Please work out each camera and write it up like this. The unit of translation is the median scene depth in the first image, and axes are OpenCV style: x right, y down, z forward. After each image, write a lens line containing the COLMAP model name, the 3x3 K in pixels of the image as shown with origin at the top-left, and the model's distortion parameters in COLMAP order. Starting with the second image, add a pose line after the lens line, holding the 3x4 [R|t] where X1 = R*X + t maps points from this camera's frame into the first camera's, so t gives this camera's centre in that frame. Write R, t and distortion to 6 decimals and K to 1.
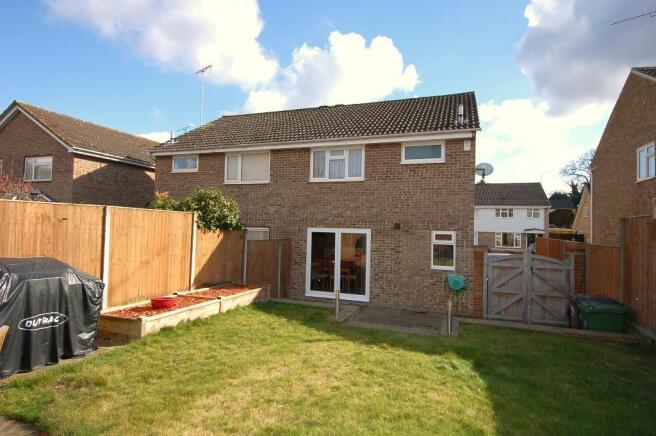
lens RADIAL K [[364.1, 0, 328.0], [0, 364.1, 218.0], [0, 0, 1]] dist [0.033851, -0.034708]
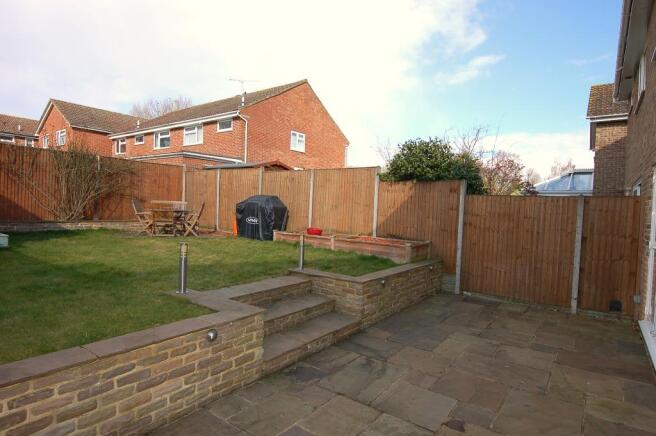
lens RADIAL K [[364.1, 0, 328.0], [0, 364.1, 218.0], [0, 0, 1]] dist [0.033851, -0.034708]
pose [[-0.282065, -0.005769, -0.959378, 1.132418], [-0.017718, 0.999843, -0.000804, 0.223556], [0.959232, 0.016771, -0.282123, 1.826646]]
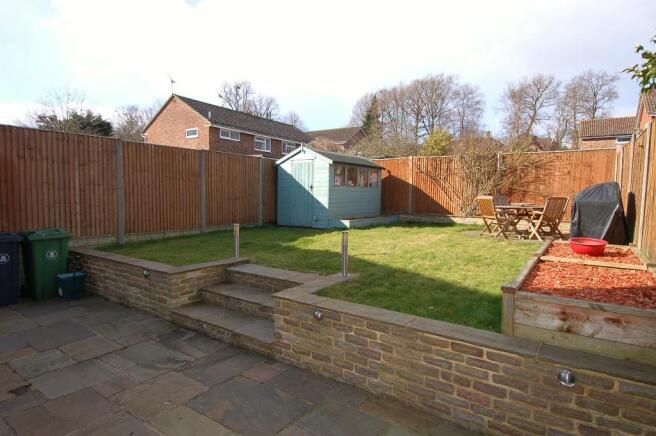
lens RADIAL K [[364.1, 0, 328.0], [0, 364.1, 218.0], [0, 0, 1]] dist [0.033851, -0.034708]
pose [[-0.966013, -0.051791, 0.253251, -0.135596], [-0.040832, 0.997996, 0.048344, 0.198450], [-0.255248, 0.036360, -0.966192, 2.322580]]
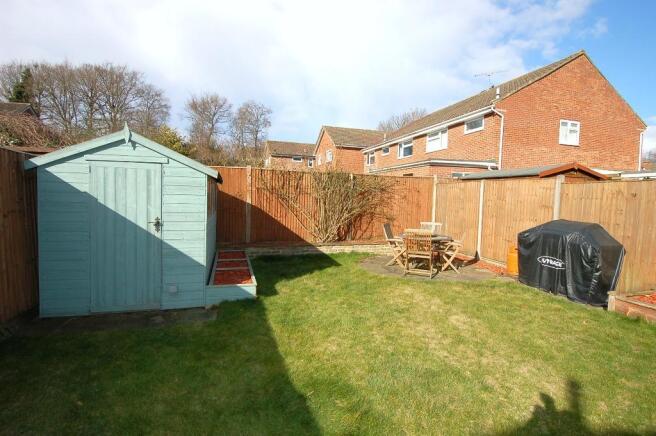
lens RADIAL K [[321.0, 0, 328.0], [0, 321.0, 218.0], [0, 0, 1]] dist [0.023888, -0.025727]
pose [[-0.799389, -0.004218, -0.600798, 0.637024], [-0.027731, 0.999169, 0.029882, 0.076064], [0.600173, 0.040548, -0.798842, 1.291828]]
